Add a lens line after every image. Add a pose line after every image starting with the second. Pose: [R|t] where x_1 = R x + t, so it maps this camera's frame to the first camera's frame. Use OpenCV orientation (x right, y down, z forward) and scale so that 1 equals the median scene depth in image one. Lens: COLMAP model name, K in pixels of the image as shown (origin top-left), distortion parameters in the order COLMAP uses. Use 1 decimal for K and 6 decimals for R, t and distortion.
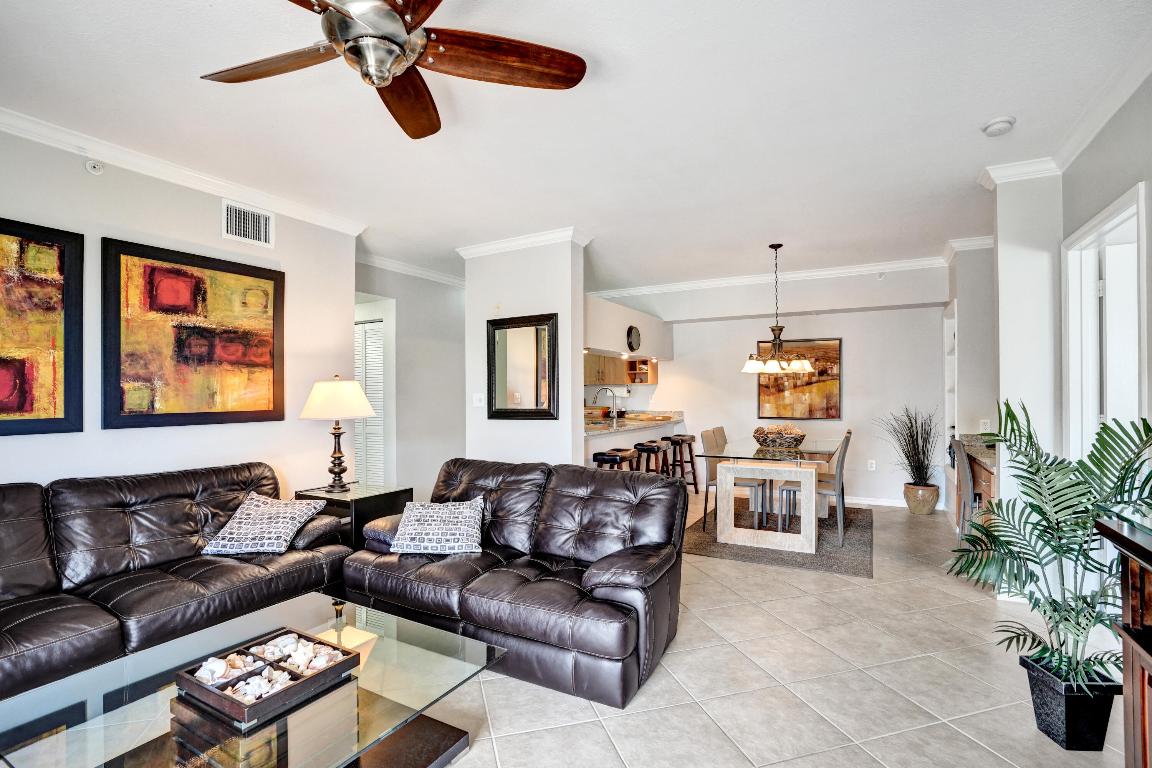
lens RADIAL K [[533.9, 0, 575.3], [0, 533.9, 378.2], [0, 0, 1]] dist [-0.073215, 0.030511]
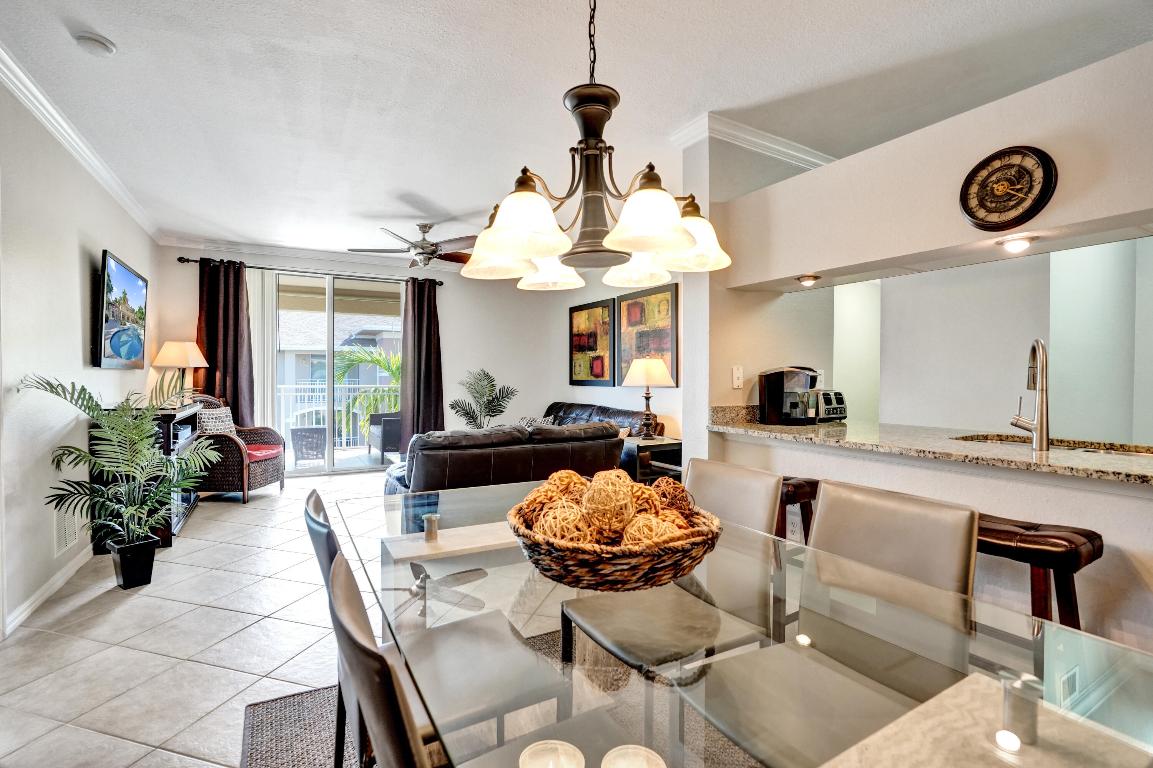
lens RADIAL K [[534.3, 0, 575.8], [0, 534.3, 378.1], [0, 0, 1]] dist [-0.073215, 0.030511]
pose [[-0.507157, 0.010098, -0.861795, 0.921631], [0.025444, 0.999671, -0.003260, 0.059506], [0.861478, -0.023581, -0.507247, 1.669824]]
